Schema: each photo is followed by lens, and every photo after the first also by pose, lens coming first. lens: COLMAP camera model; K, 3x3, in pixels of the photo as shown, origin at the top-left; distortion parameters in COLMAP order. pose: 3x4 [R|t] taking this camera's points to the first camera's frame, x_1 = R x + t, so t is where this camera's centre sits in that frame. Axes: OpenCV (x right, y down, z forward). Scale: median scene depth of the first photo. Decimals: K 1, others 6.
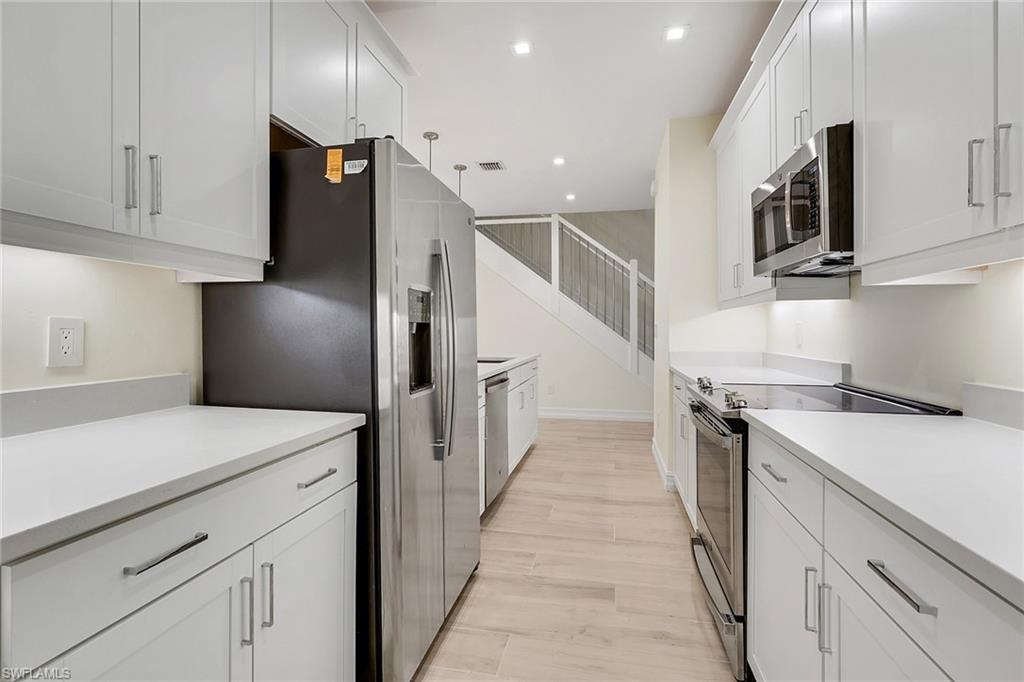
lens RADIAL K [[488.7, 0, 510.0], [0, 488.7, 329.8], [0, 0, 1]] dist [0.003468, -0.000018]
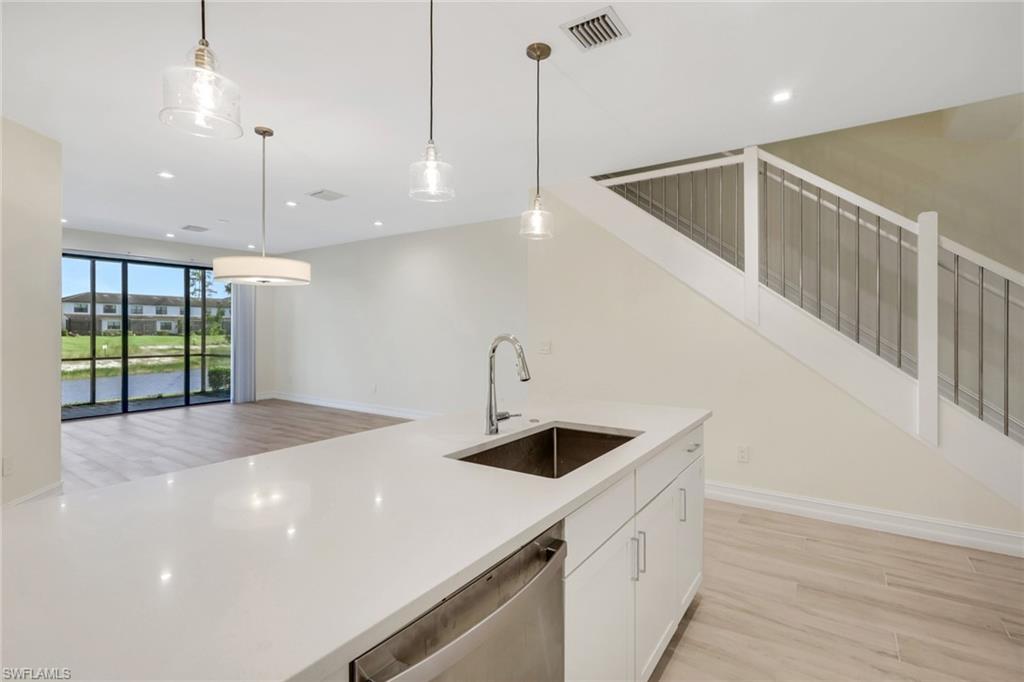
lens RADIAL K [[488.7, 0, 510.0], [0, 488.7, 329.8], [0, 0, 1]] dist [0.003468, -0.000018]
pose [[0.924696, -0.003206, -0.380694, 0.049780], [0.002719, 0.999995, -0.001819, -0.025000], [0.380697, 0.000647, 0.924699, 0.373458]]
